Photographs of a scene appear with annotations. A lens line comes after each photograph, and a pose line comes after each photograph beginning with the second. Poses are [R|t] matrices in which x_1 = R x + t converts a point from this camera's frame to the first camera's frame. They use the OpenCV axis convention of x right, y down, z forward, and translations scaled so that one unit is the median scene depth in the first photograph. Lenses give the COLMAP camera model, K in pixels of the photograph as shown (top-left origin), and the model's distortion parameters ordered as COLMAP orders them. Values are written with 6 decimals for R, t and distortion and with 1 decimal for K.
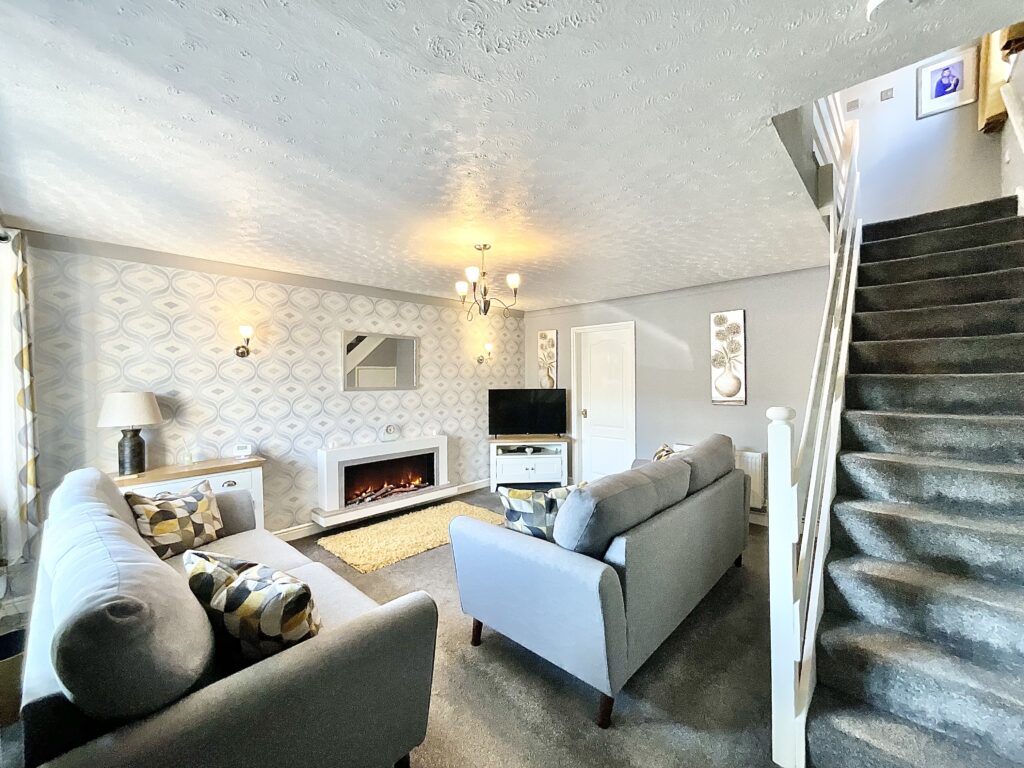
lens RADIAL K [[415.8, 0, 513.6], [0, 415.8, 382.4], [0, 0, 1]] dist [0.004669, -0.000224]
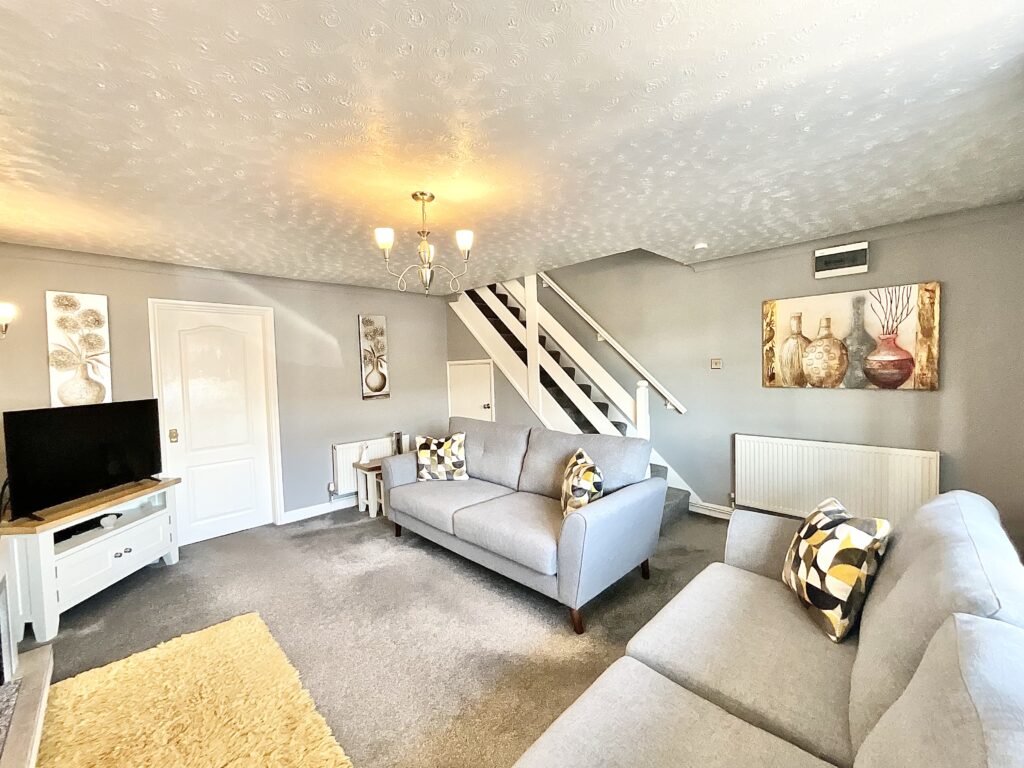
lens RADIAL K [[415.8, 0, 510.0], [0, 415.8, 382.1], [0, 0, 1]] dist [0.004669, -0.000224]
pose [[0.051729, -0.033298, 0.998106, -0.521308], [0.040085, 0.998708, 0.031241, -0.008236], [-0.997856, 0.038393, 0.052996, 0.526425]]
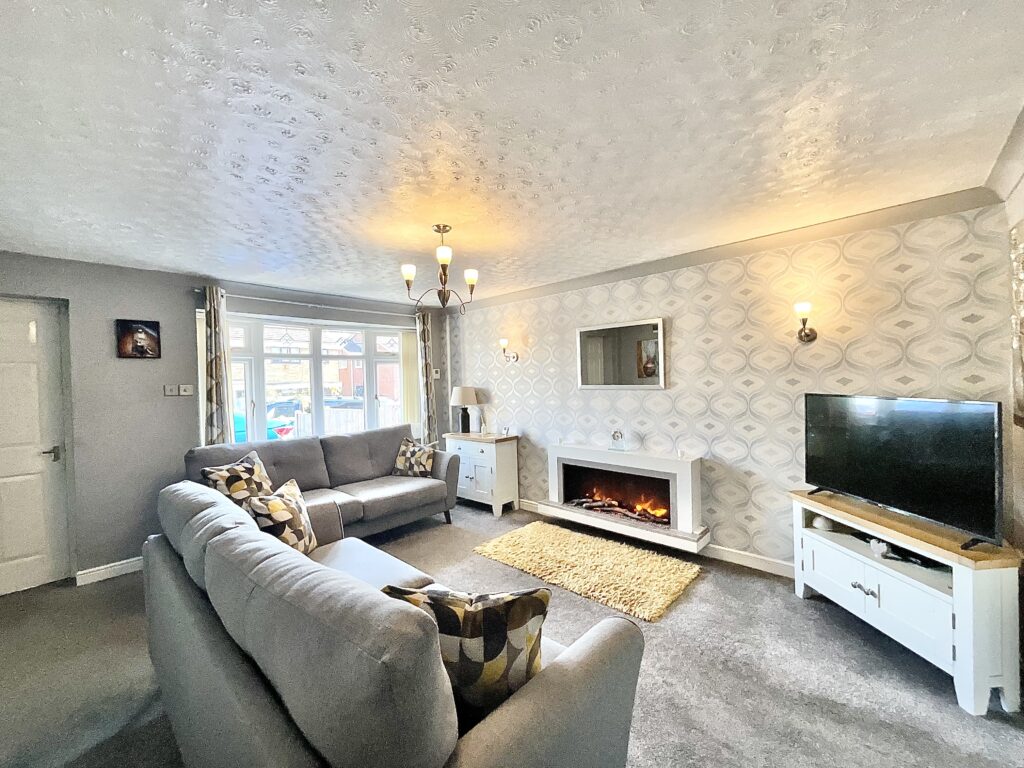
lens RADIAL K [[415.8, 0, 513.5], [0, 415.8, 382.5], [0, 0, 1]] dist [0.004669, -0.000224]
pose [[0.003129, 0.017937, -0.999834, 0.500770], [0.015906, 0.999712, 0.017985, -0.012381], [0.999869, -0.015960, 0.002843, 0.730631]]
